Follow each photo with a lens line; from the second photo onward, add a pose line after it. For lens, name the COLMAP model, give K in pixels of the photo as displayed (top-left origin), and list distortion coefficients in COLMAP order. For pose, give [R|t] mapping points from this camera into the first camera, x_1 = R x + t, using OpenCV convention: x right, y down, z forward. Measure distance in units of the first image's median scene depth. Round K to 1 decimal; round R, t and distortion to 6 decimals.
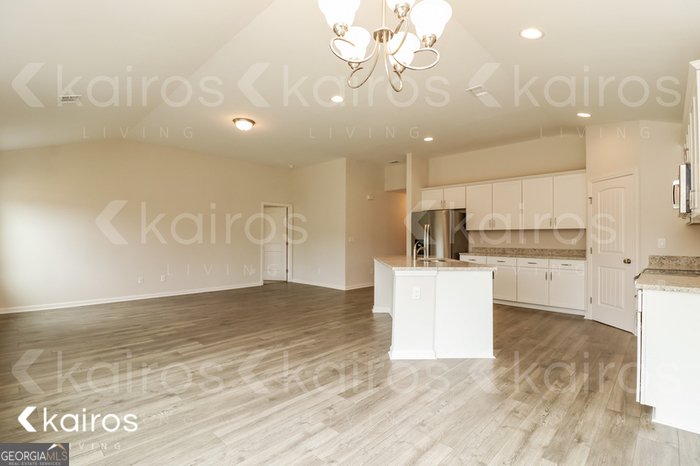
lens RADIAL K [[335.3, 0, 350.0], [0, 335.3, 233.0], [0, 0, 1]] dist [-0.000930, -0.001628]
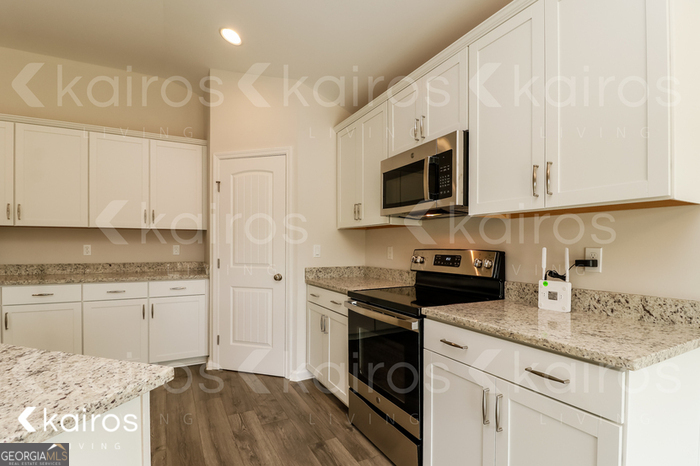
lens RADIAL K [[344.7, 0, 347.4], [0, 344.7, 245.5], [0, 0, 1]] dist [-0.000125, -0.000256]
pose [[0.317745, -0.006341, 0.948155, 0.158046], [-0.013743, 0.999842, 0.011292, 0.006180], [-0.948077, -0.016619, 0.317608, 0.530905]]
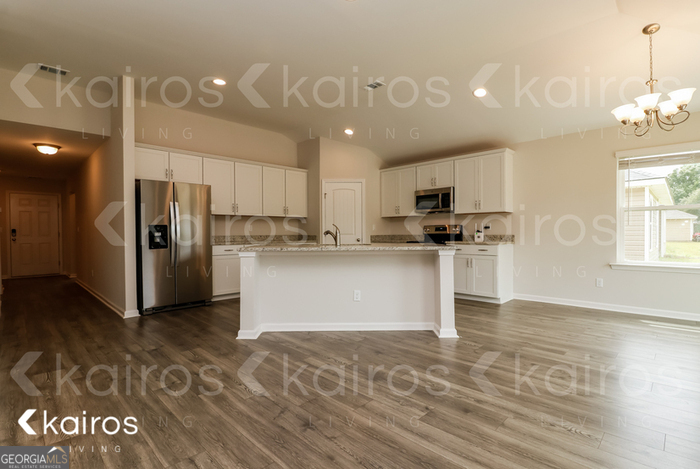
lens RADIAL K [[337.5, 0, 350.0], [0, 337.5, 234.5], [0, 0, 1]] dist [-0.002617, 0.000472]
pose [[0.020734, -0.009599, 0.999739, -0.578298], [-0.008909, 0.999912, 0.009786, 0.038657], [-0.999745, -0.009109, 0.020646, 0.844663]]
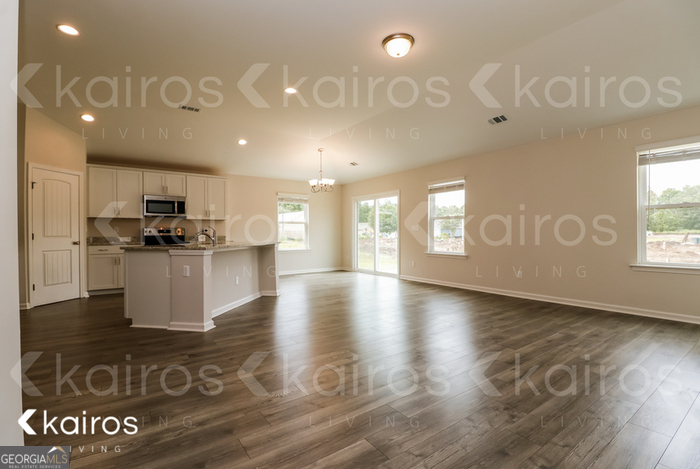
lens RADIAL K [[335.3, 0, 350.0], [0, 335.3, 234.5], [0, 0, 1]] dist [-0.000930, -0.001628]
pose [[-0.984739, 0.001921, 0.174027, -0.345378], [0.000391, 0.999961, -0.008826, 0.052316], [-0.174037, -0.008623, -0.984701, 1.736900]]
